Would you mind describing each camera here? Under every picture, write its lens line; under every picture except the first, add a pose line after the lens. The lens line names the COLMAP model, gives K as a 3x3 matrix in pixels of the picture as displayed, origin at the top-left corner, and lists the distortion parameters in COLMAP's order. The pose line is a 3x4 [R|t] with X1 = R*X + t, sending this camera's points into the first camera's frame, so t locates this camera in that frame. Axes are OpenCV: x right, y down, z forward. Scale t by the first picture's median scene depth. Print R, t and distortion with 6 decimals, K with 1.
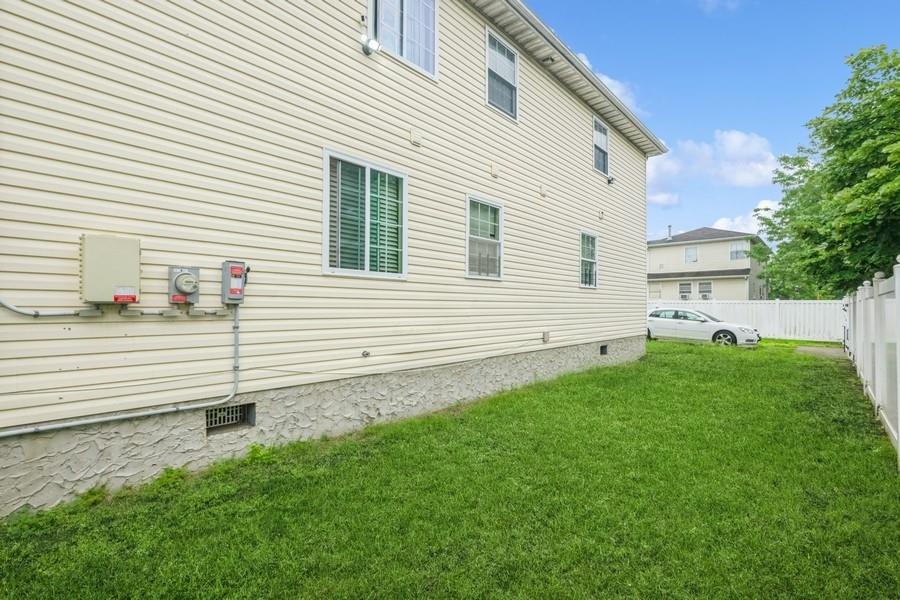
lens RADIAL K [[453.3, 0, 446.1], [0, 453.3, 296.1], [0, 0, 1]] dist [-0.005352, -0.001371]
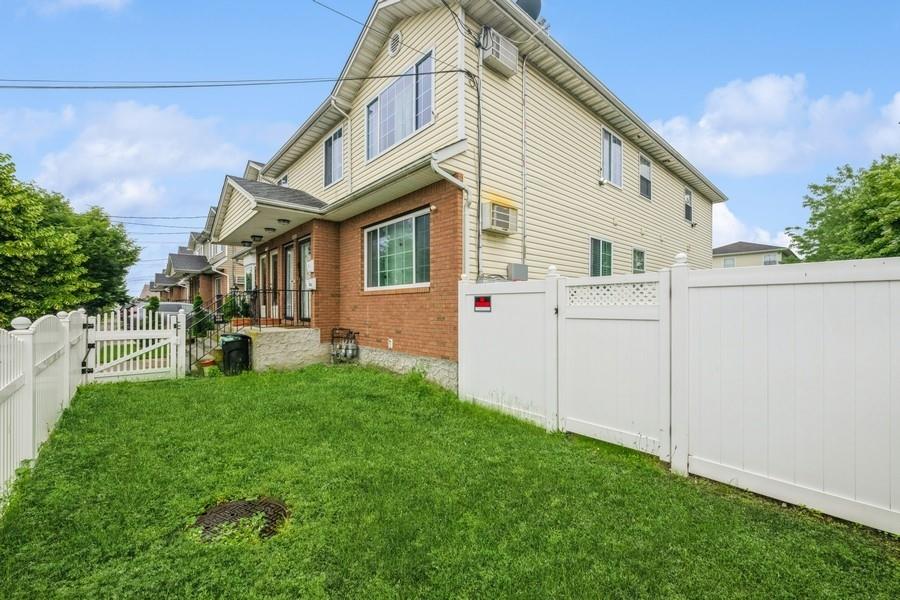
lens RADIAL K [[363.2, 0, 452.9], [0, 363.2, 307.2], [0, 0, 1]] dist [-0.002889, 0.000240]
pose [[0.991325, -0.004095, -0.131371, -0.134224], [0.007321, 0.999683, 0.024086, -0.004589], [0.131231, -0.024839, 0.991041, -0.159692]]
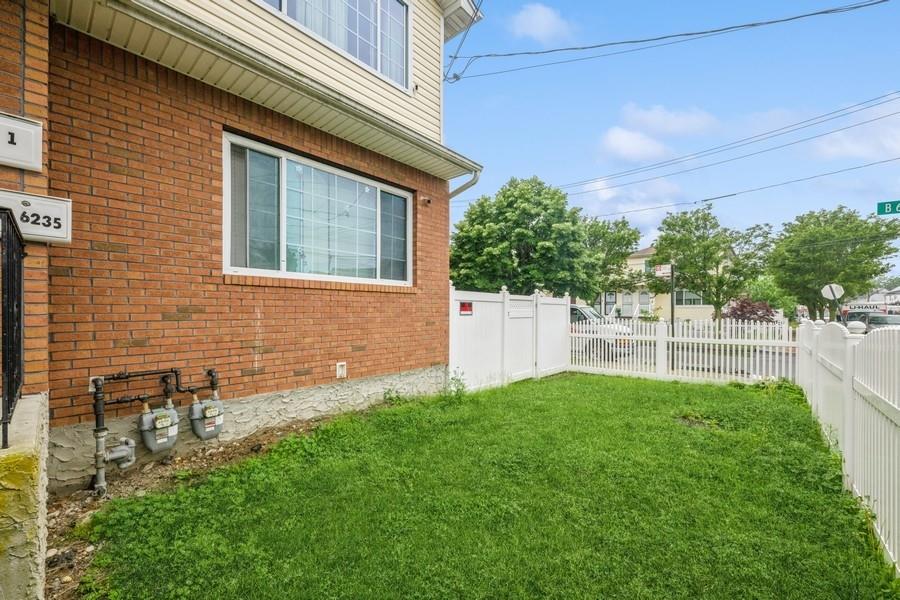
lens RADIAL K [[363.2, 0, 441.1], [0, 363.2, 315.2], [0, 0, 1]] dist [-0.002889, 0.000240]
pose [[0.021771, -0.009797, 0.999715, -0.388791], [-0.023145, 0.999679, 0.010300, 0.000972], [-0.999495, -0.023363, 0.021537, 0.059029]]
